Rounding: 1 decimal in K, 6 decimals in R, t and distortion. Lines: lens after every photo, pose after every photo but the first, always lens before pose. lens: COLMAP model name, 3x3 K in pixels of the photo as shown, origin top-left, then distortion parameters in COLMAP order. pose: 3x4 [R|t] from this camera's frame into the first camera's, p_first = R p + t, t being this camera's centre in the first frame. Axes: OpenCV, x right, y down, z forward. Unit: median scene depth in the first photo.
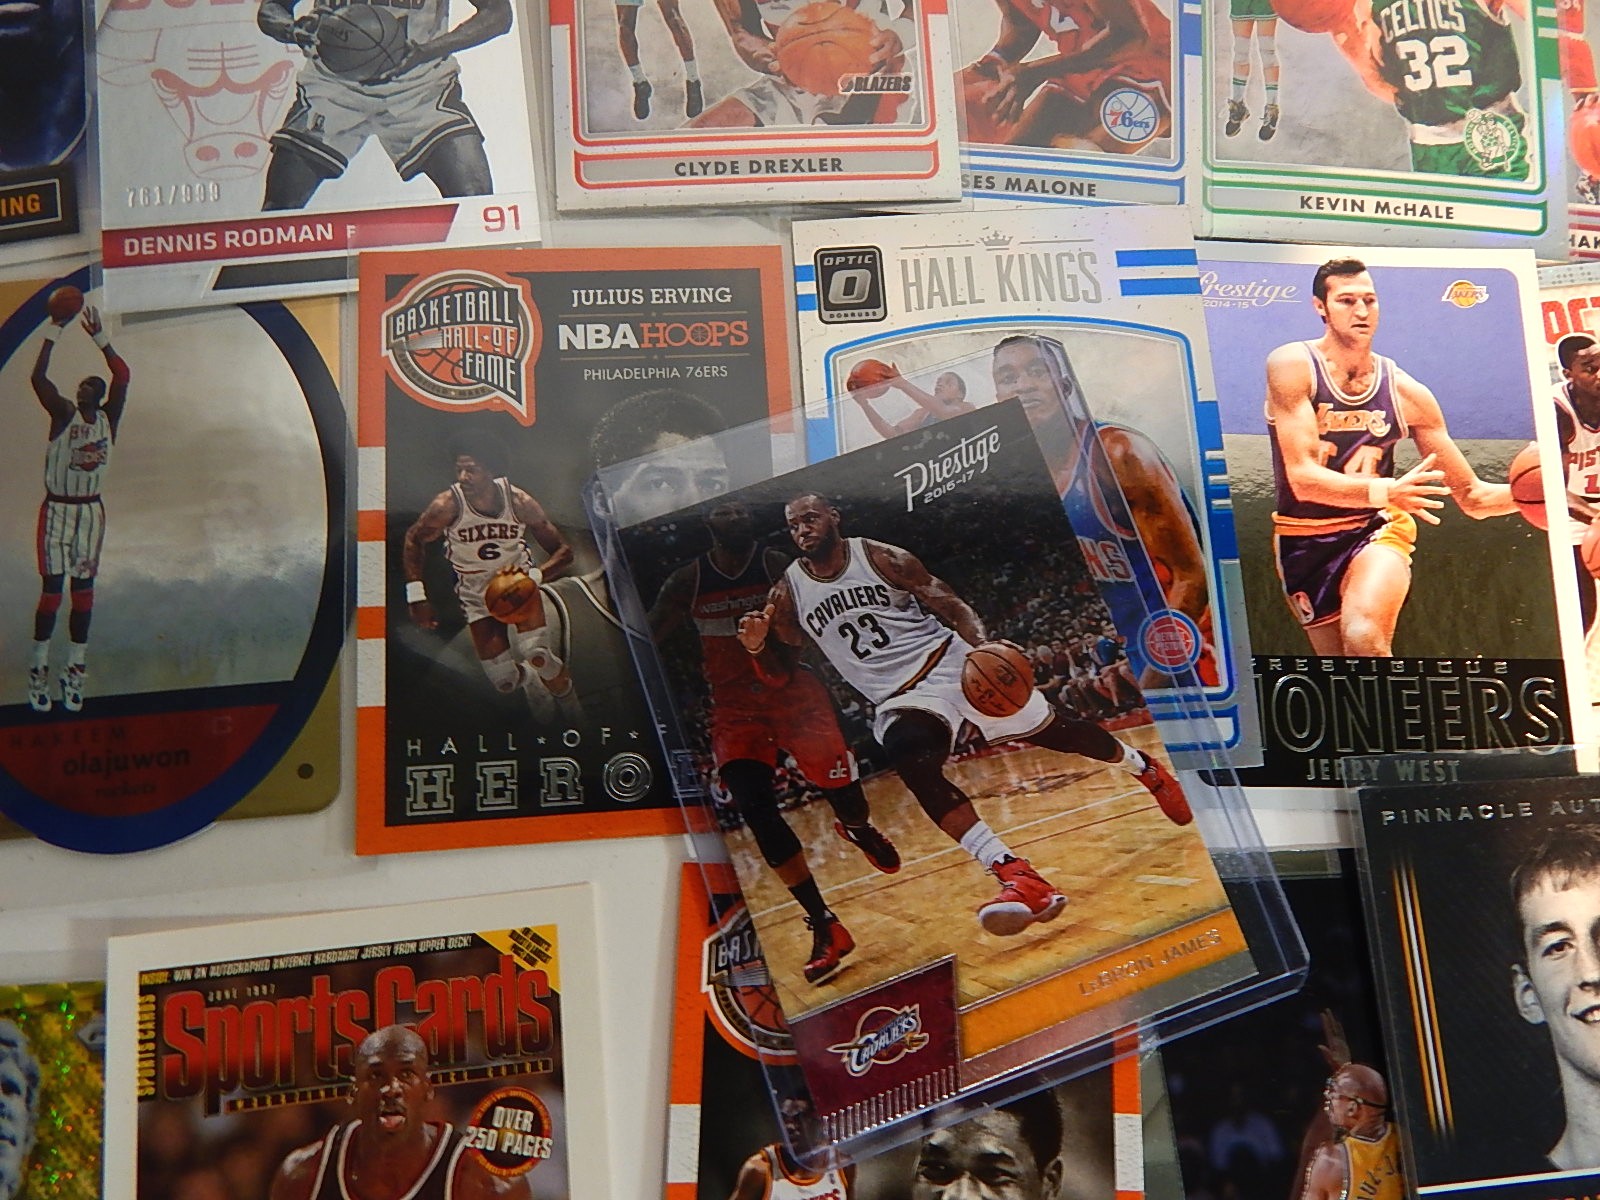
lens RADIAL K [[1179.2, 0, 800.0], [0, 1179.2, 600.0], [0, 0, 1]] dist [0.001424, -0.022078]
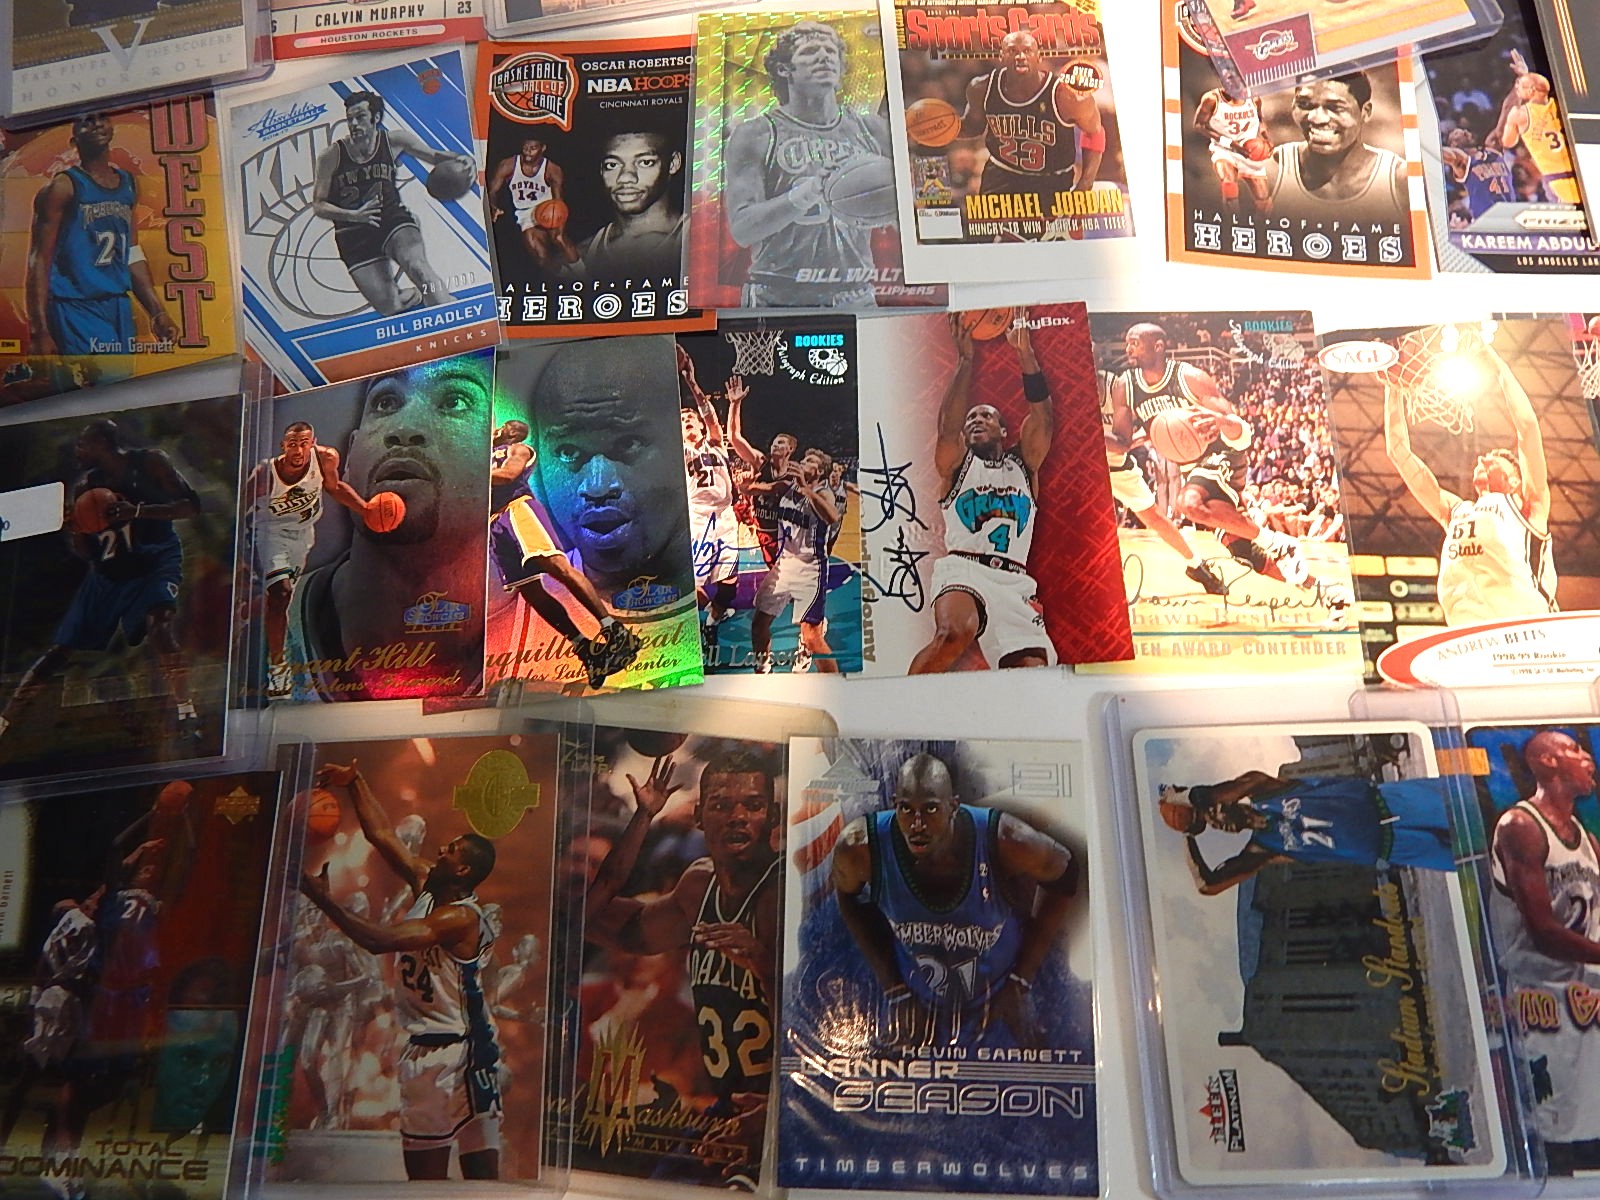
lens RADIAL K [[1159.9, 0, 802.2], [0, 1159.9, 506.5], [0, 0, 1]] dist [-0.005136, -0.028978]
pose [[0.995286, 0.024852, -0.093742, -0.456881], [-0.031540, 0.997009, -0.070554, 1.174779], [0.091708, 0.073178, 0.993093, -0.800777]]
